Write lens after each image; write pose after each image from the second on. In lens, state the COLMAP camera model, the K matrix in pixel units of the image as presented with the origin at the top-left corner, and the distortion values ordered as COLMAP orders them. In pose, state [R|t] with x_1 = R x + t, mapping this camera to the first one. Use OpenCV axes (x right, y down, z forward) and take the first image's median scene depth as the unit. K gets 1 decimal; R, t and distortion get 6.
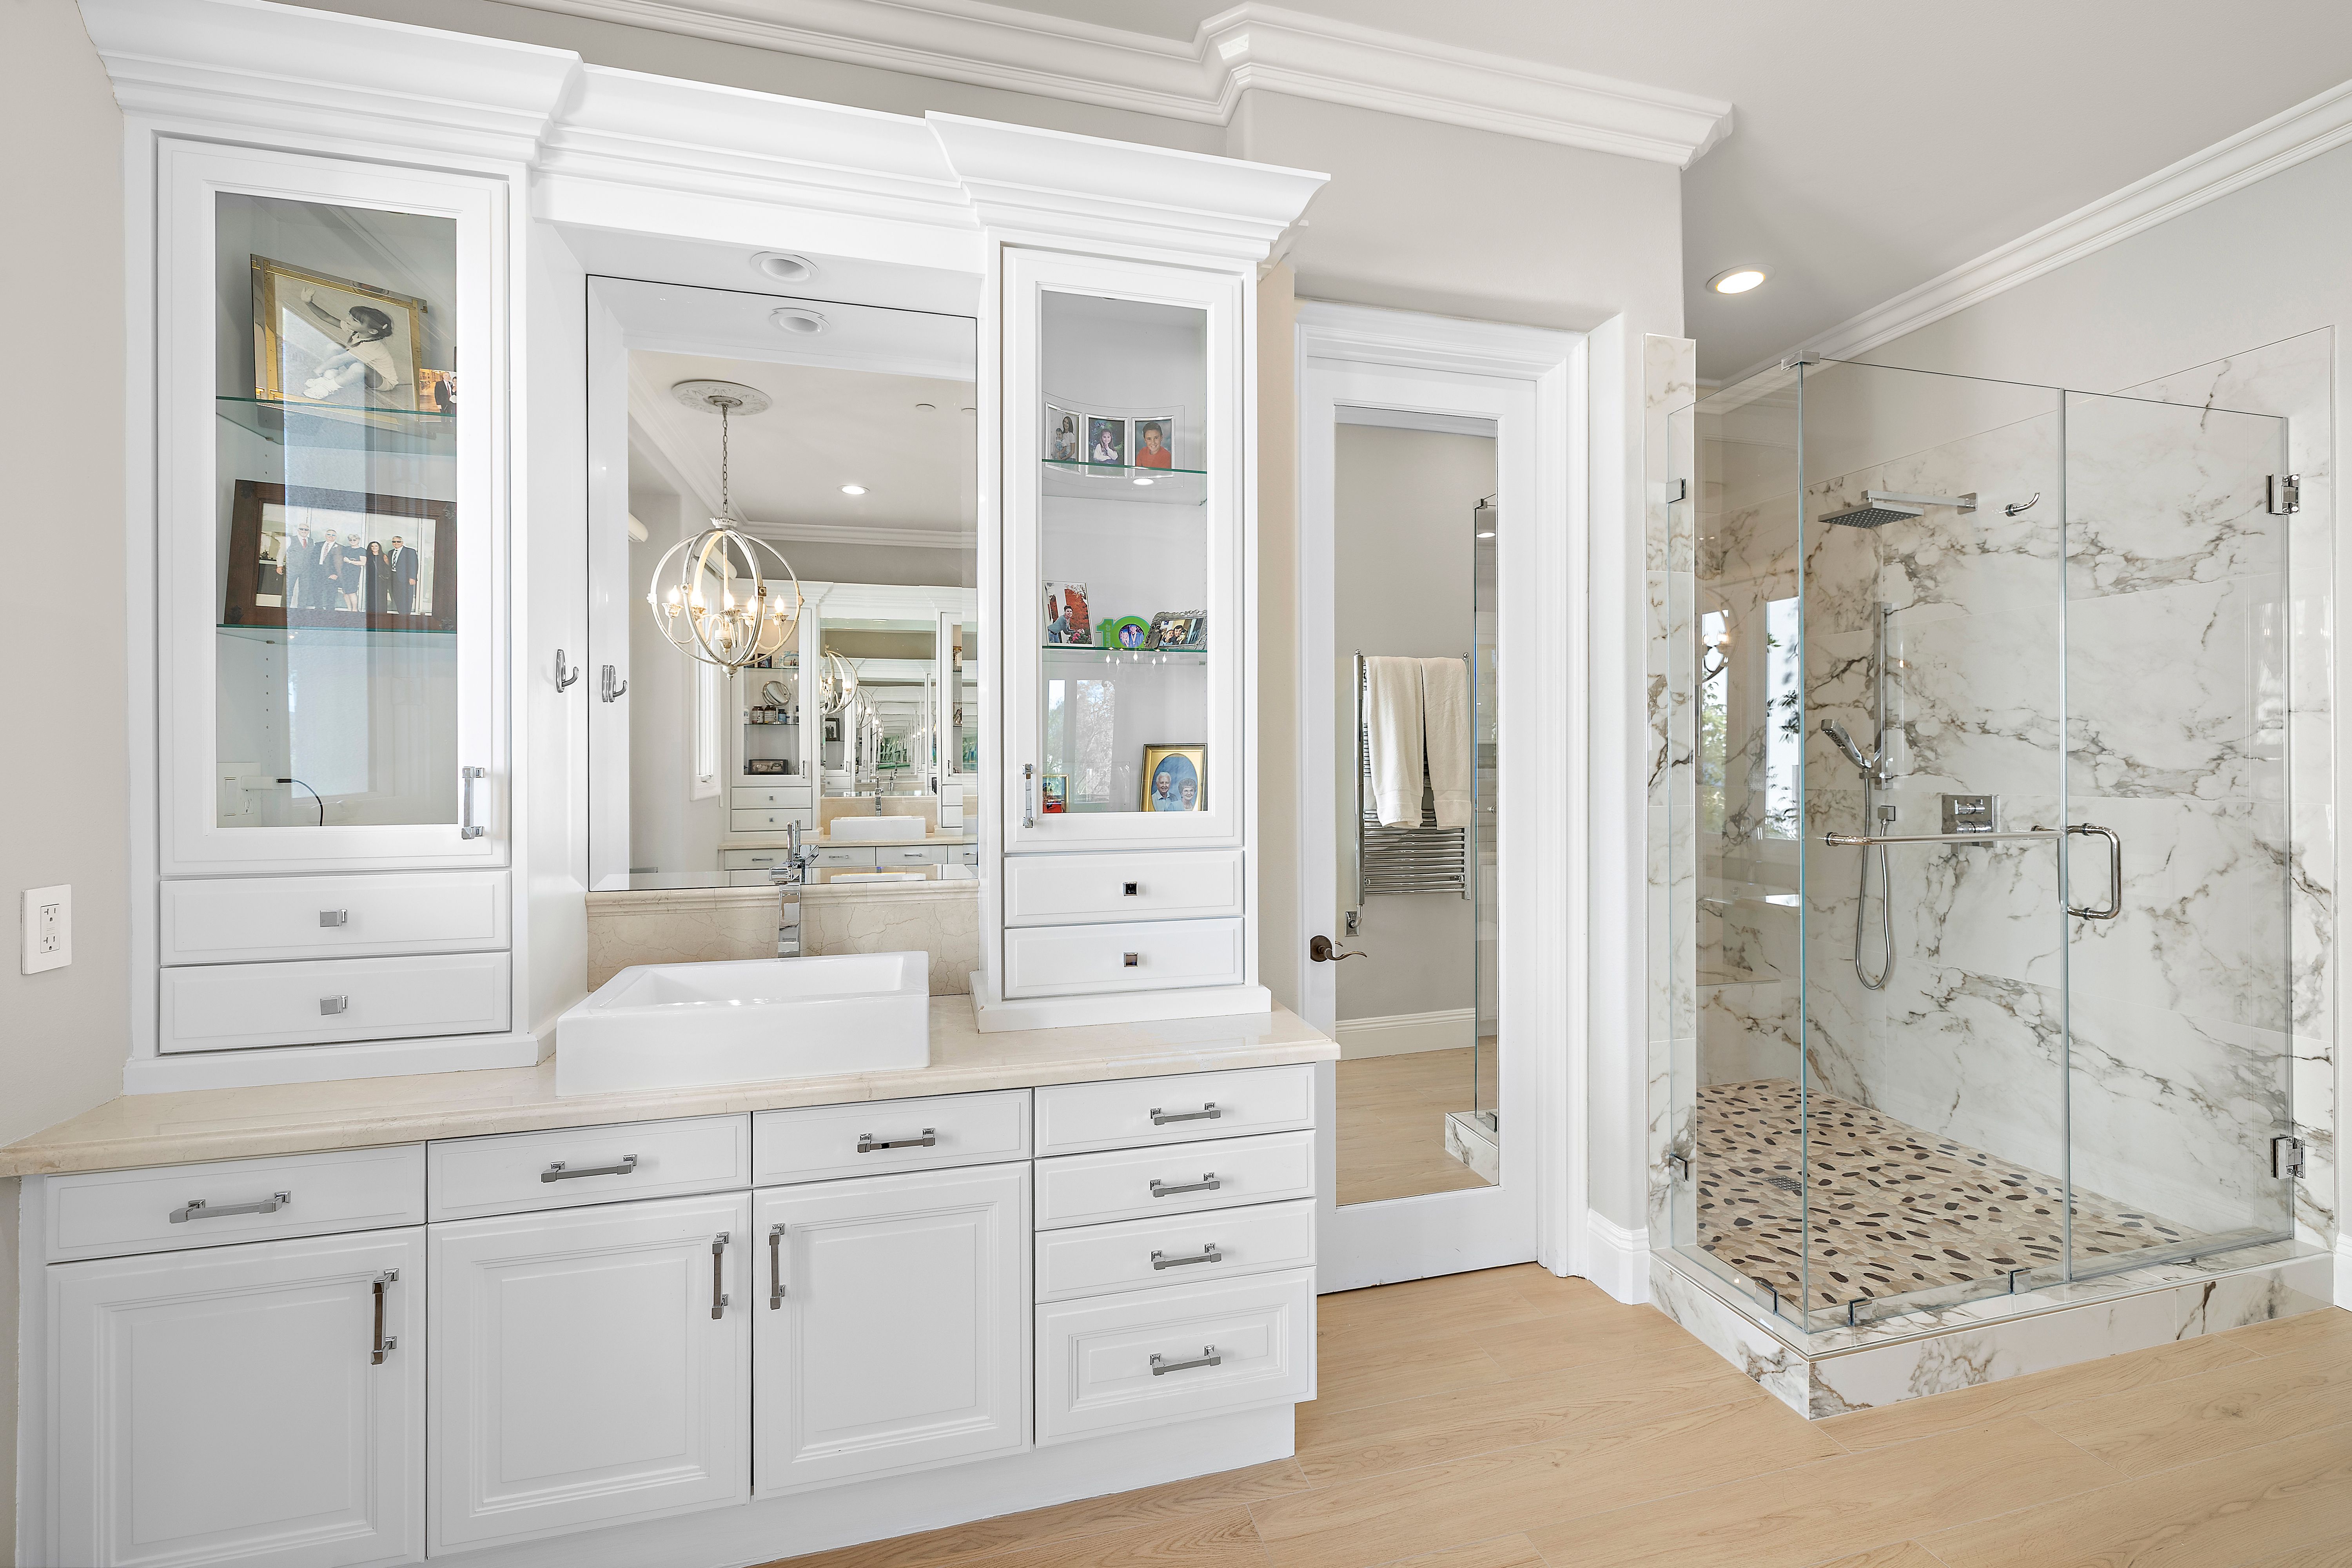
lens RADIAL K [[1003.0, 0, 1192.2], [0, 1003.0, 760.0], [0, 0, 1]] dist [0.005120, -0.001164]
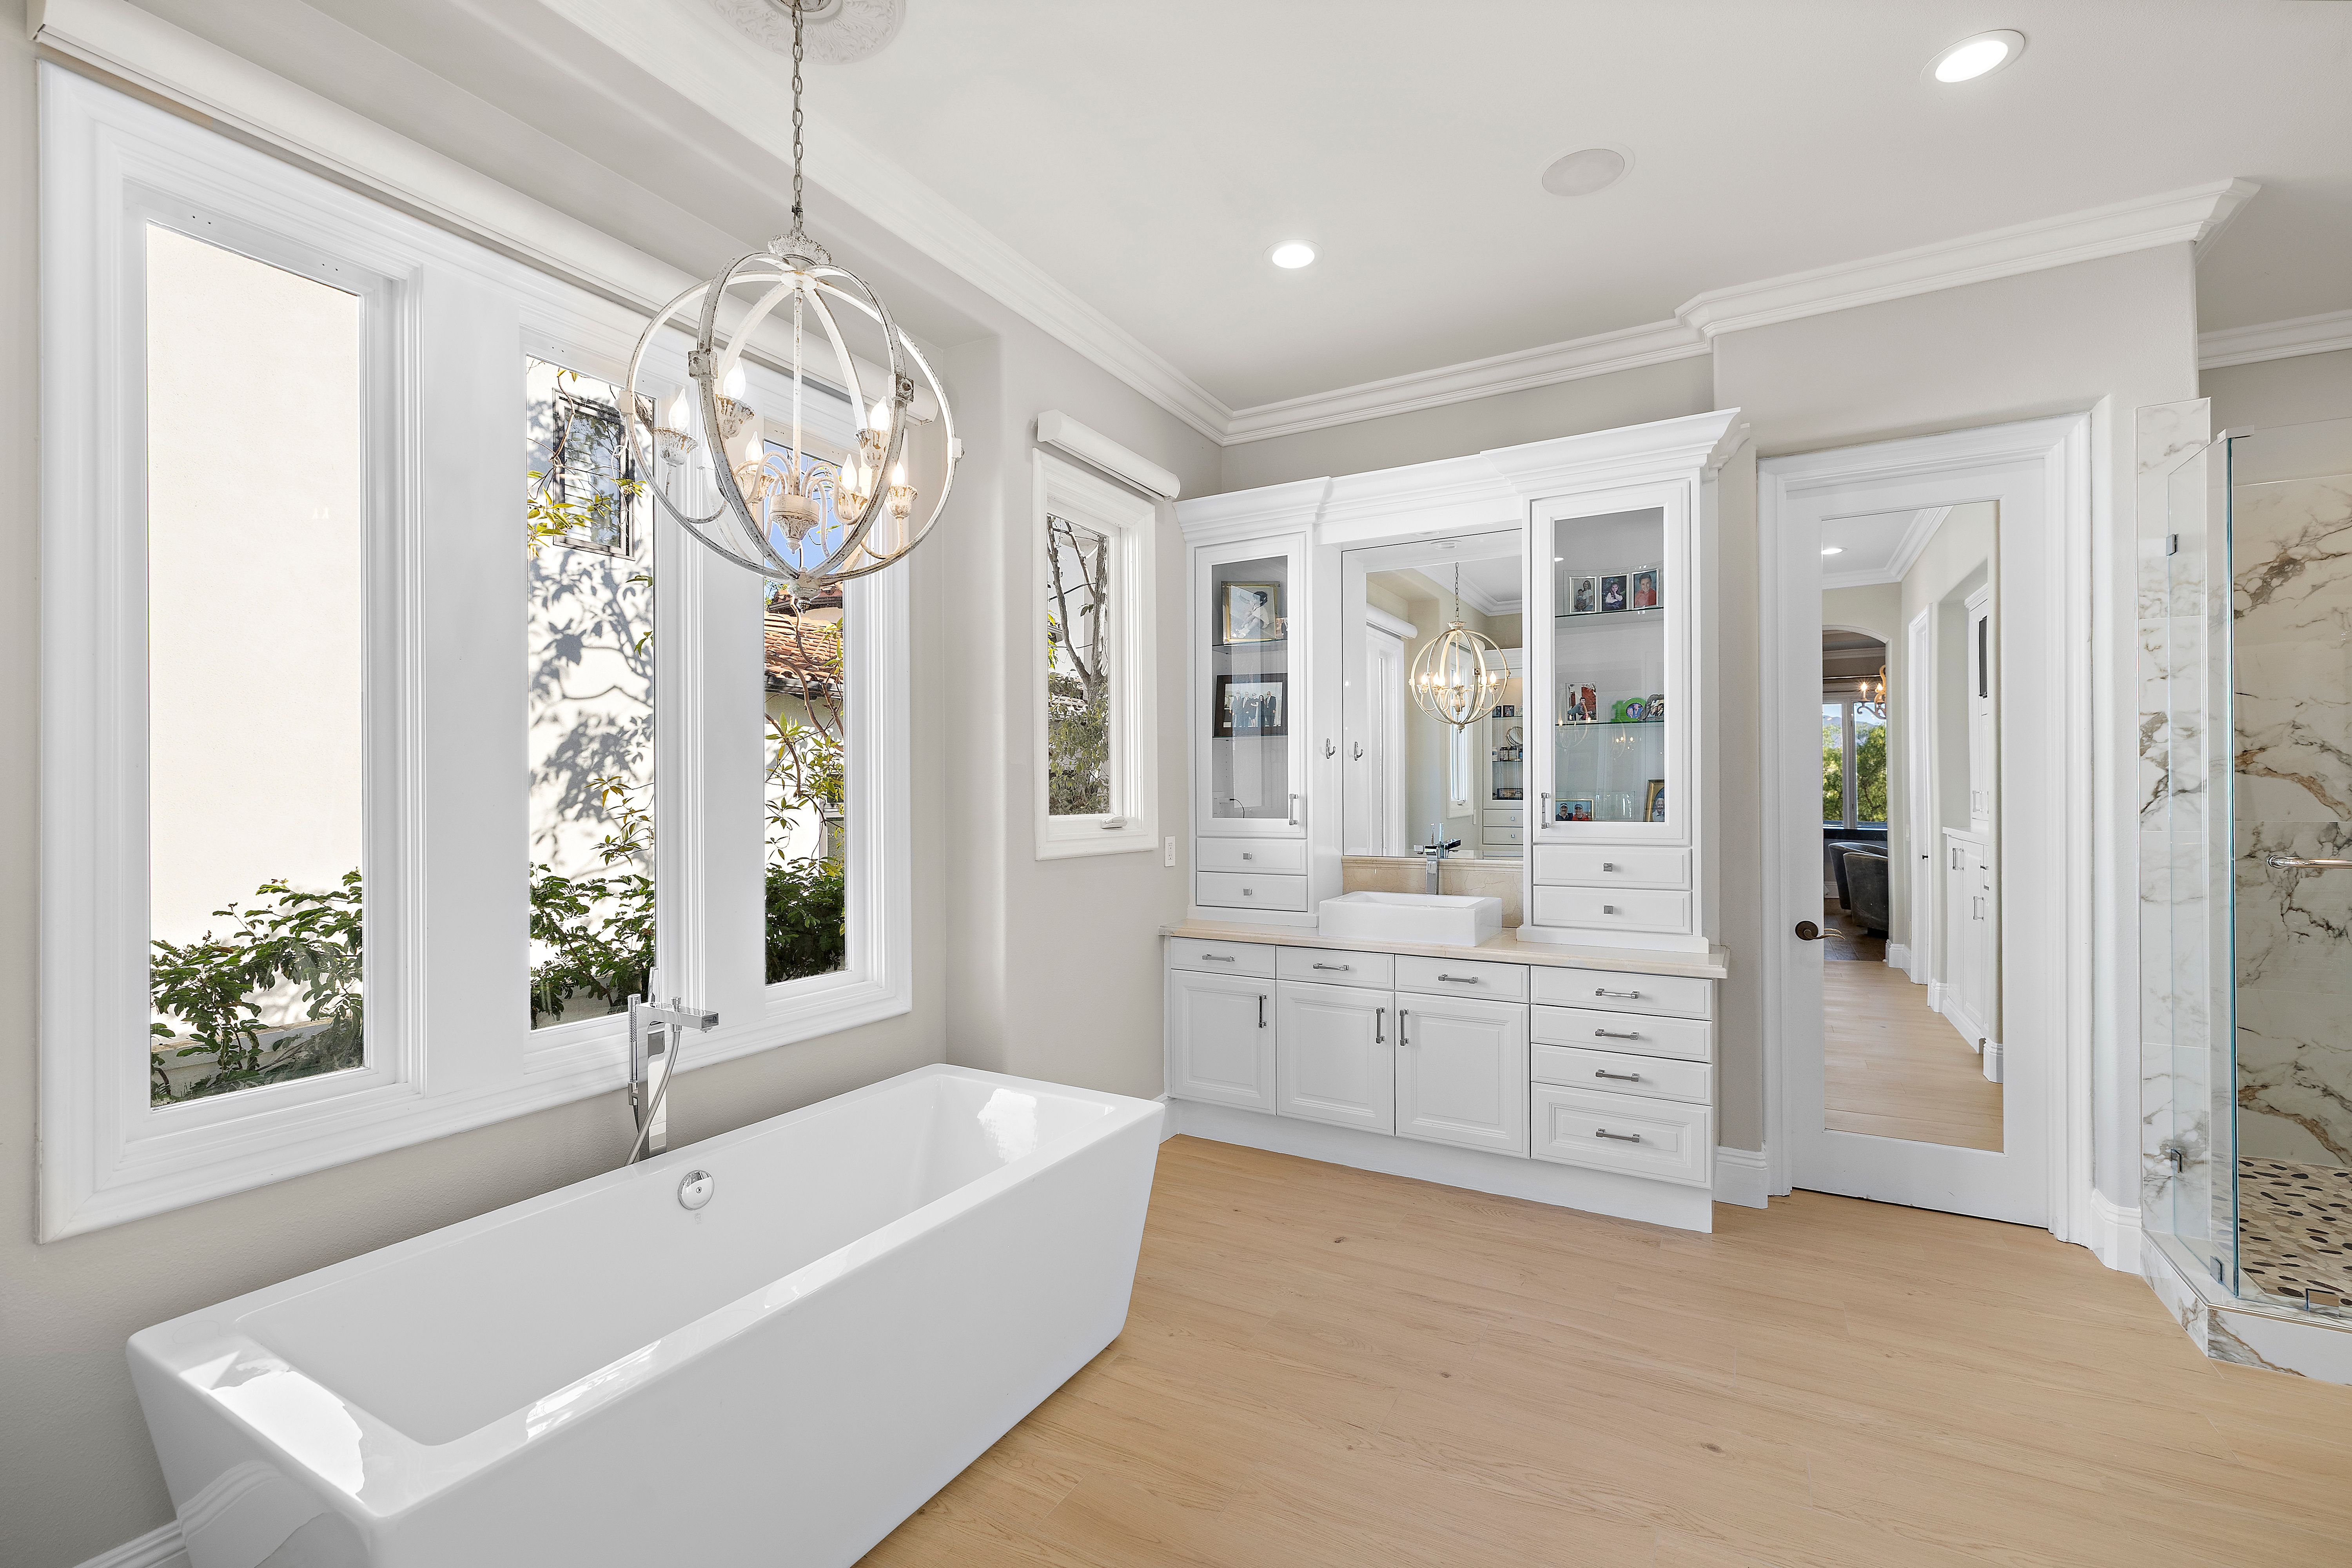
lens RADIAL K [[1003.0, 0, 1182.5], [0, 1003.0, 786.7], [0, 0, 1]] dist [0.005120, -0.001164]
pose [[0.708609, -0.003024, -0.705595, 0.634986], [0.002886, 0.999995, -0.001388, -0.006311], [0.705596, -0.001053, 0.708614, -0.705474]]
